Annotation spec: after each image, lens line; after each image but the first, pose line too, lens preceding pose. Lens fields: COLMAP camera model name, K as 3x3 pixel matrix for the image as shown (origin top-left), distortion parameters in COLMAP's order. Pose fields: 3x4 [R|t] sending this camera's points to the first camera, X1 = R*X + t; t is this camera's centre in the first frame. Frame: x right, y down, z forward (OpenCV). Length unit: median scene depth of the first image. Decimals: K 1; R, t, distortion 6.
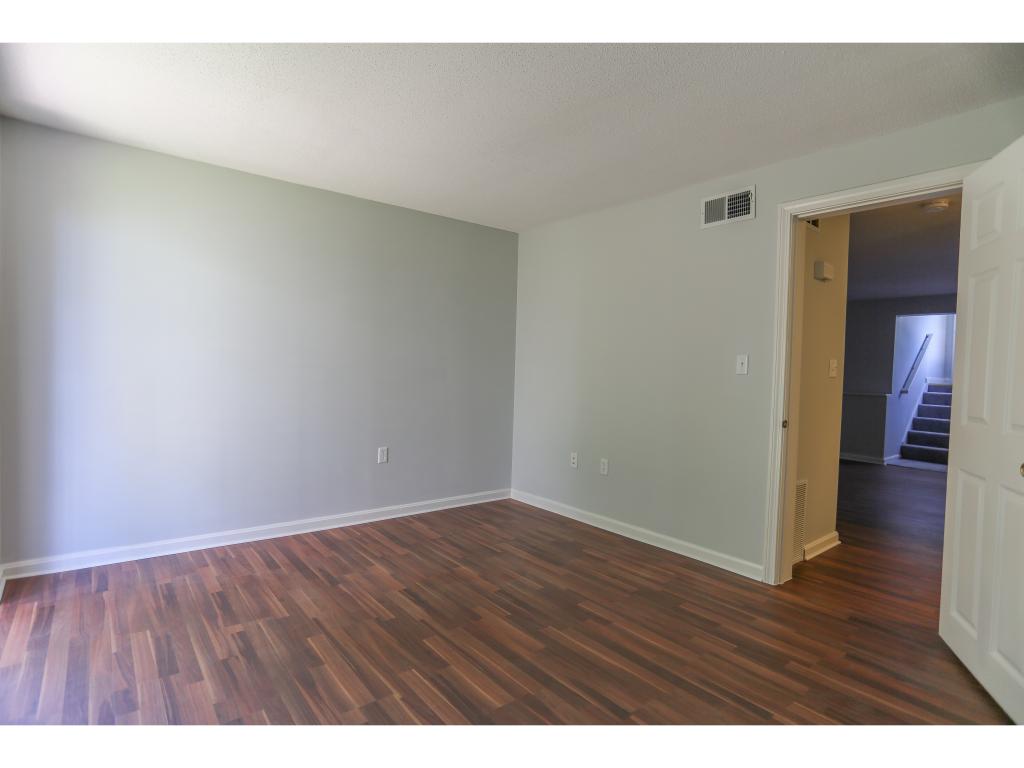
lens RADIAL K [[531.3, 0, 512.0], [0, 531.3, 384.0], [0, 0, 1]] dist [-0.047671, 0.000563]
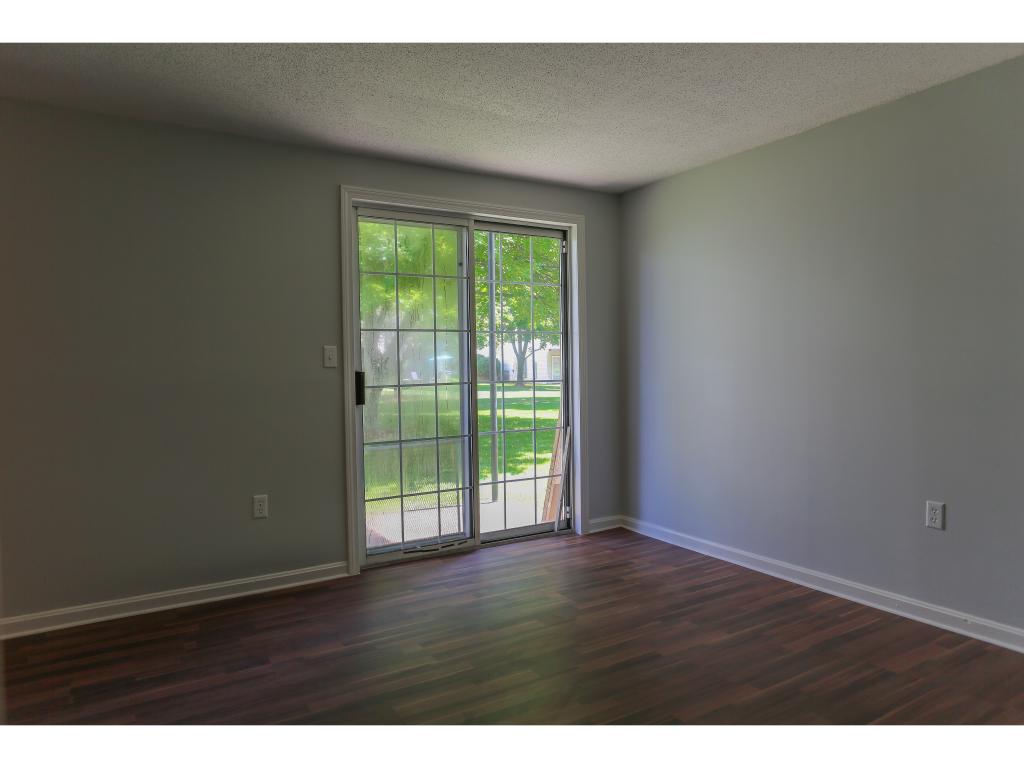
lens RADIAL K [[672.5, 0, 512.0], [0, 672.5, 384.0], [0, 0, 1]] dist [-0.002450, -0.000879]
pose [[-0.139834, 0.014220, -0.990073, 0.747701], [-0.016561, 0.999723, 0.016698, -0.023236], [0.990037, 0.018731, -0.139559, 0.845112]]
